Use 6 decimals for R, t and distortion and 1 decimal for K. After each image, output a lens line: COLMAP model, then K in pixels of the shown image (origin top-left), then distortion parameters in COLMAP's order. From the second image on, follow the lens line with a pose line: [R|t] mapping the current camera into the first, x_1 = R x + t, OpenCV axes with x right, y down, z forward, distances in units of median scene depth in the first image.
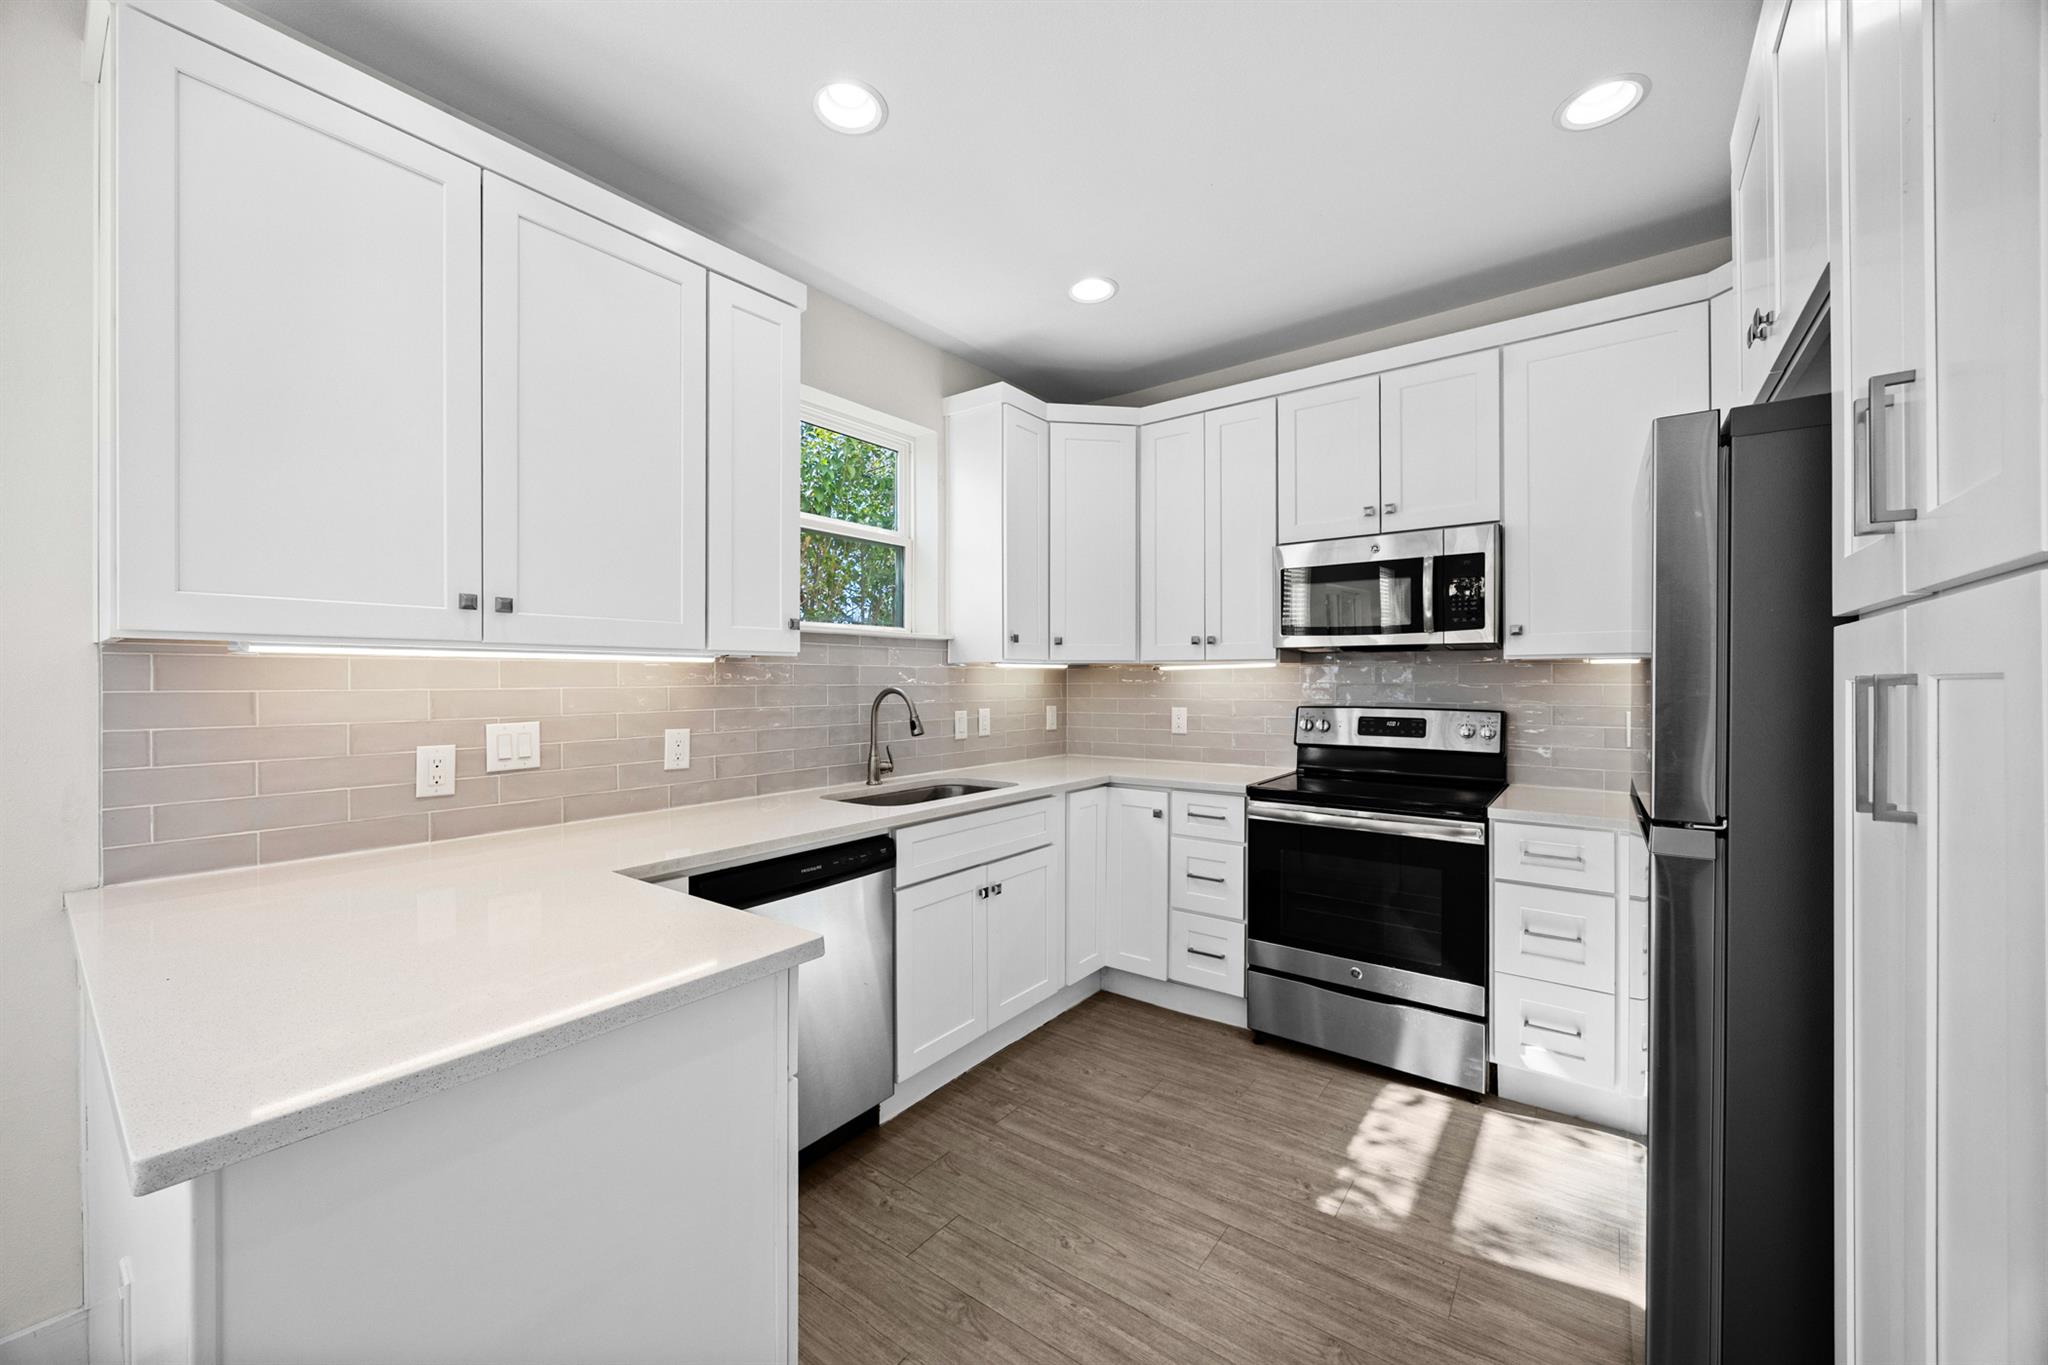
lens RADIAL K [[775.4, 0, 1017.7], [0, 775.4, 681.6], [0, 0, 1]] dist [-0.001186, -0.000195]
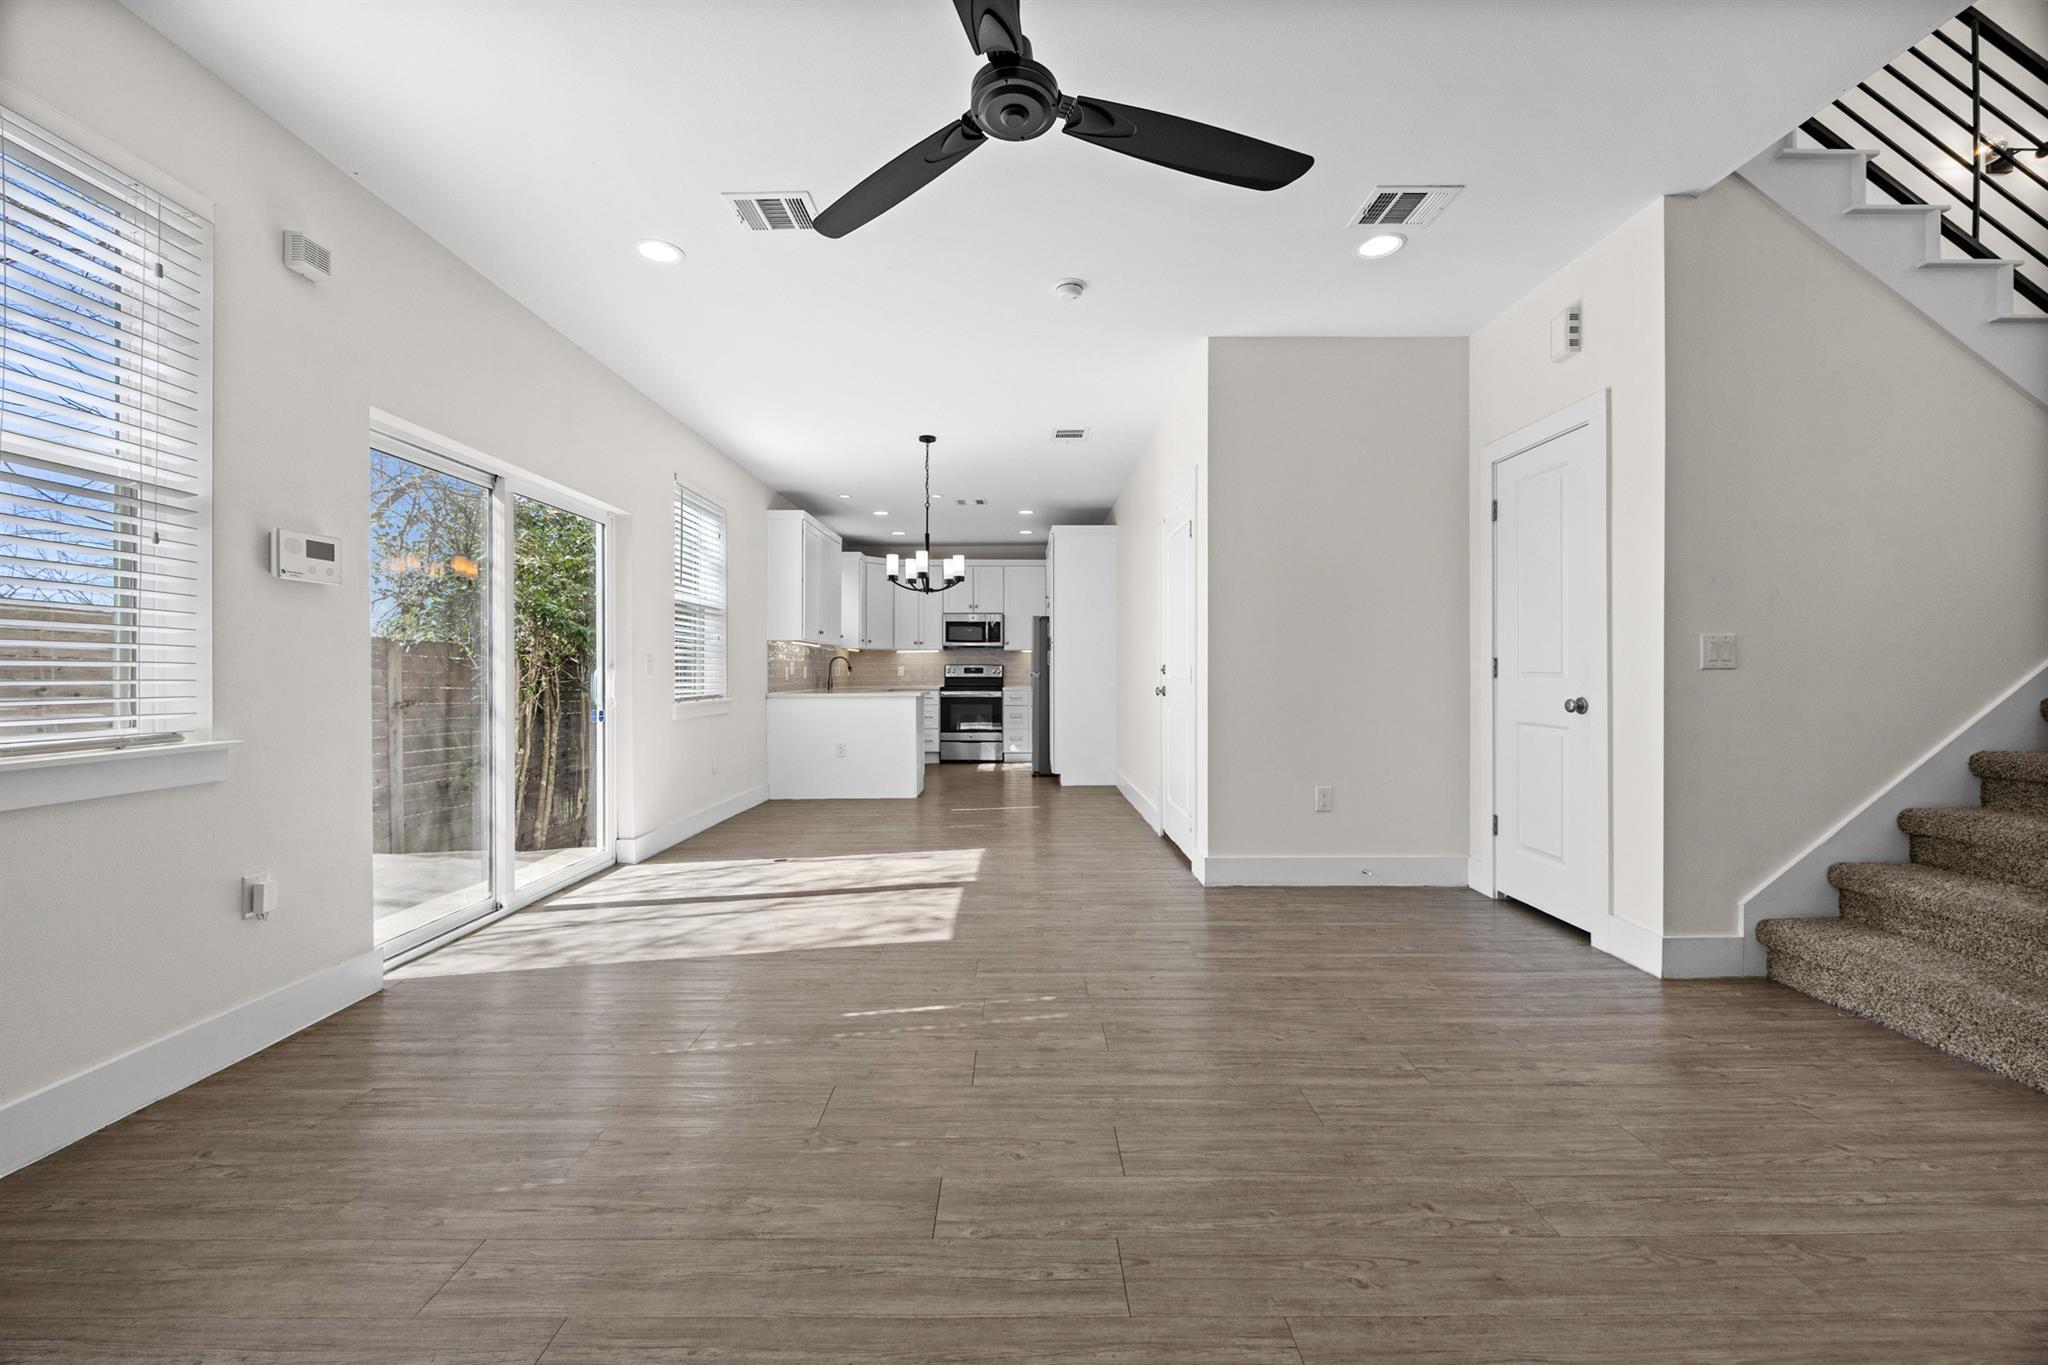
lens RADIAL K [[775.4, 0, 1017.7], [0, 775.4, 681.6], [0, 0, 1]] dist [-0.001186, -0.000195]
pose [[0.791944, -0.004739, 0.610576, -1.505396], [-0.001837, 0.999947, 0.010144, 0.077988], [-0.610591, -0.009155, 0.791893, -1.877548]]
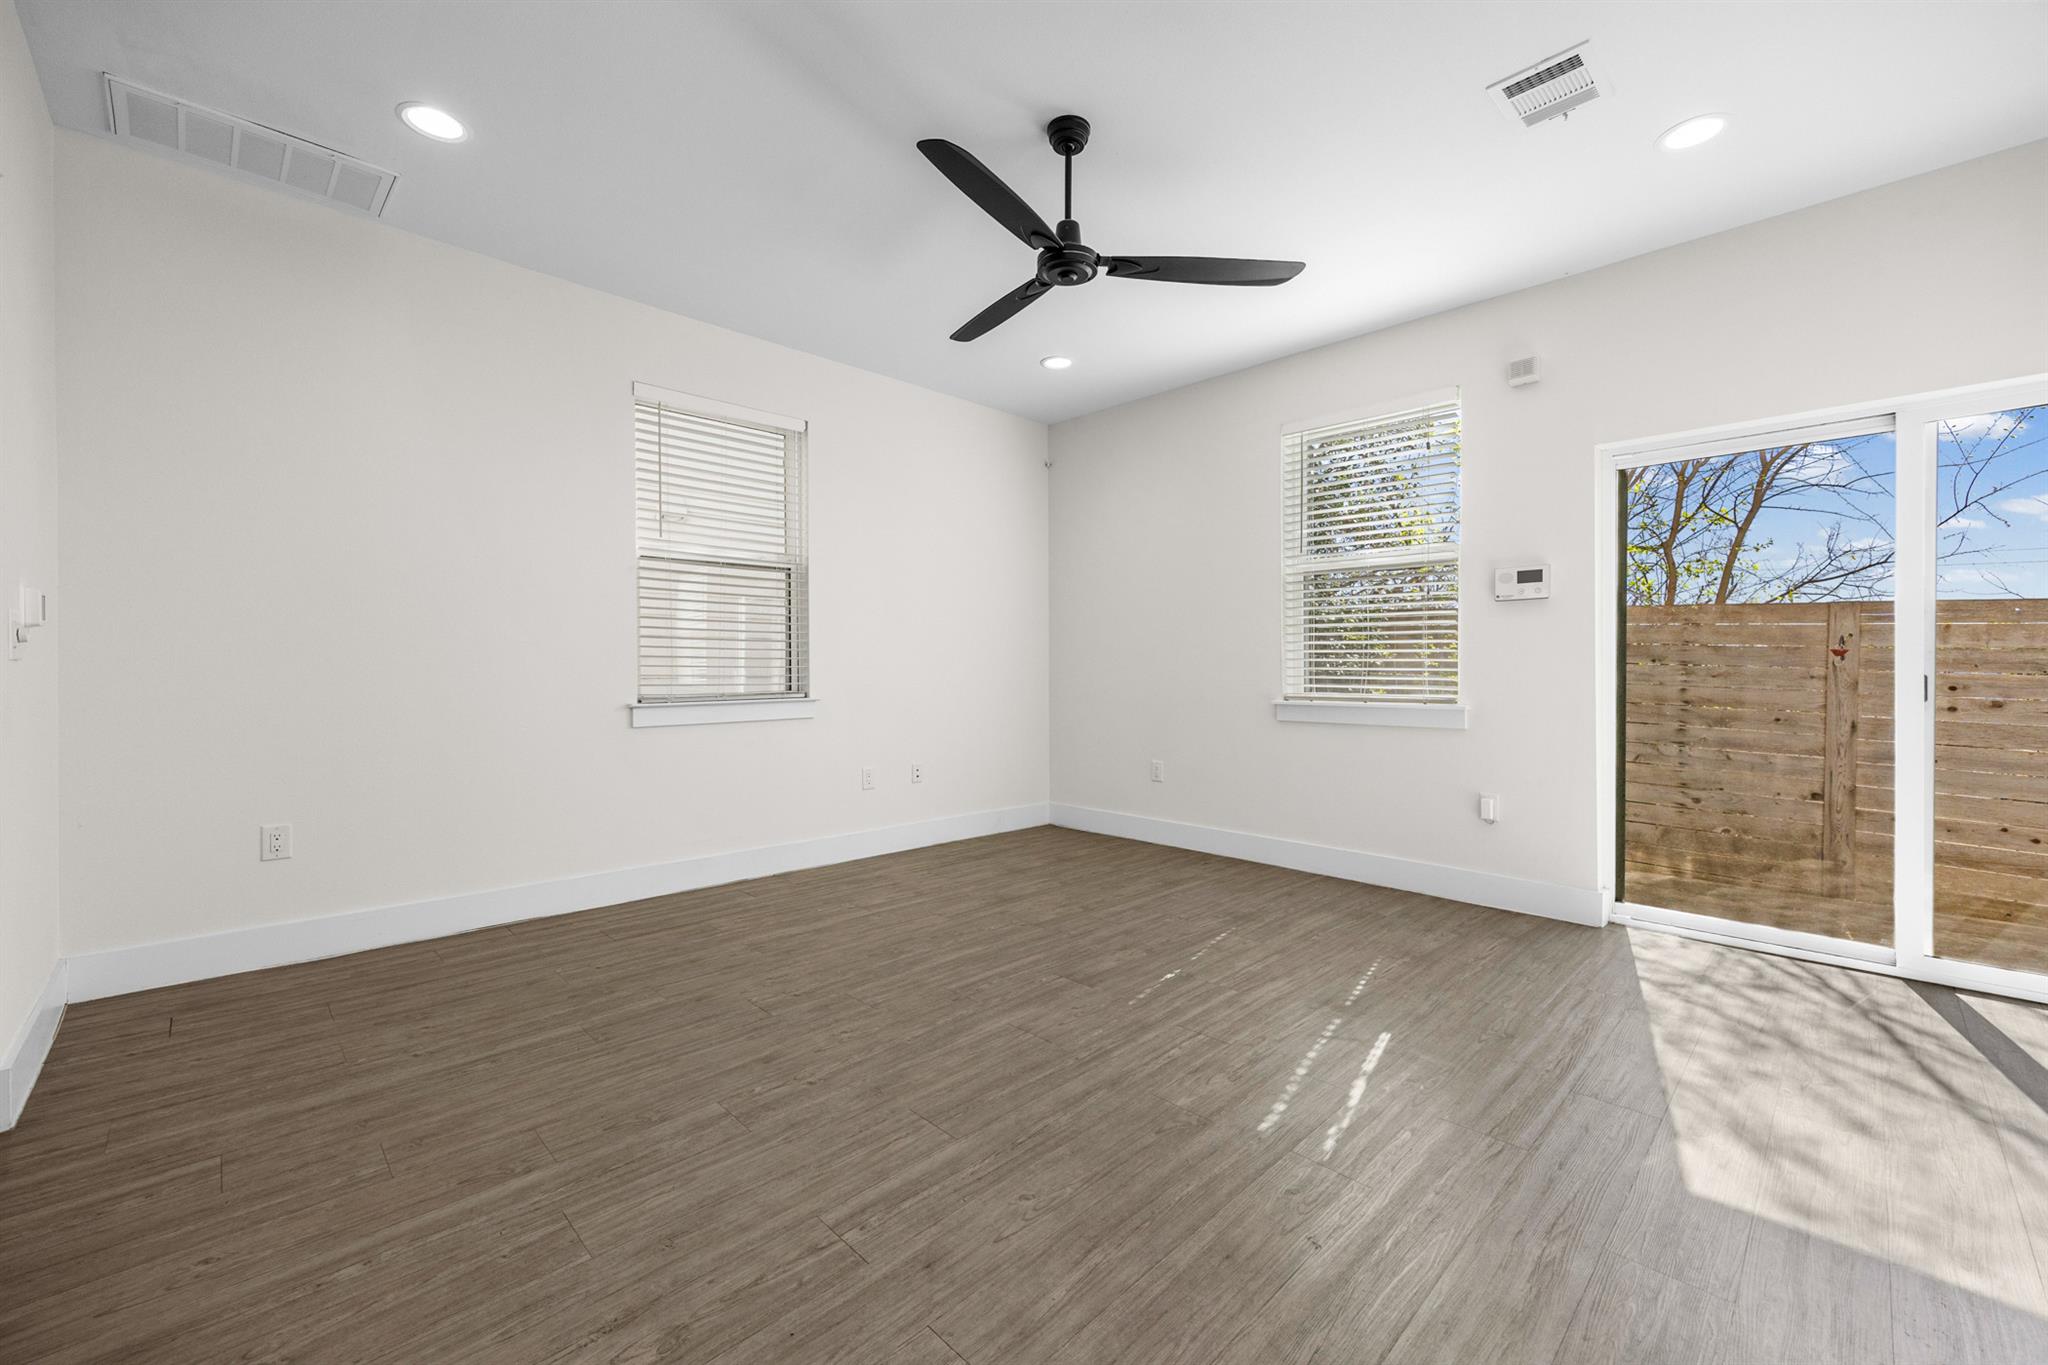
lens RADIAL K [[820.9, 0, 999.6], [0, 820.9, 675.6], [0, 0, 1]] dist [0.010896, -0.000375]
pose [[-0.160184, 0.011300, -0.987022, -0.170958], [-0.003432, 0.999922, 0.012005, 0.083209], [0.987081, 0.005310, -0.160133, -1.310326]]
